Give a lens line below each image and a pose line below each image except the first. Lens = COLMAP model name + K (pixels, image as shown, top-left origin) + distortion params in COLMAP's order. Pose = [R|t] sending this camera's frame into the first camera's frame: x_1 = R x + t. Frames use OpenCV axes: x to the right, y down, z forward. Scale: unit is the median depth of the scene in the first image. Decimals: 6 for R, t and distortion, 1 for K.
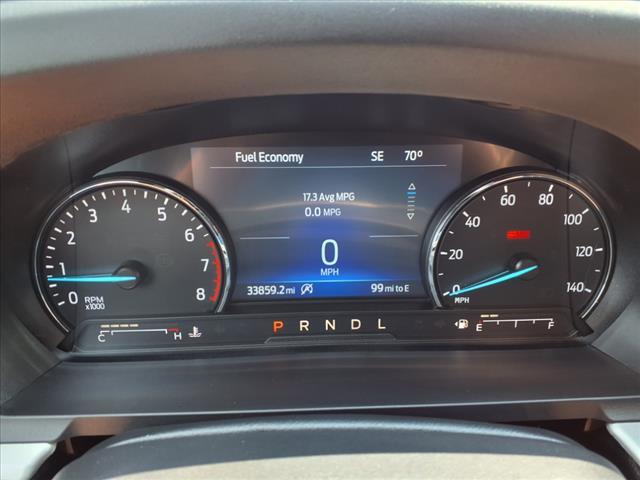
lens RADIAL K [[560.0, 0, 322.5], [0, 560.0, 240.0], [0, 0, 1]] dist [0.083338, -0.116856]
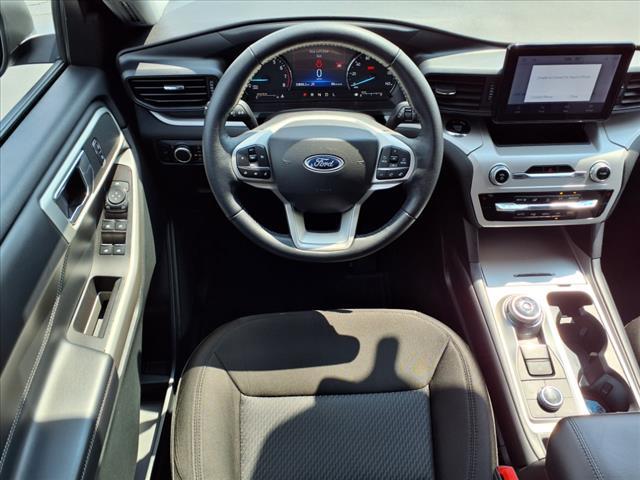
lens RADIAL K [[560.0, 0, 317.2], [0, 560.0, 244.0], [0, 0, 1]] dist [0.083338, -0.116856]
pose [[0.999909, -0.000805, 0.013464, -0.051578], [-0.003229, 0.954897, 0.296919, -0.005719], [-0.013095, -0.296935, 0.954808, -2.822266]]
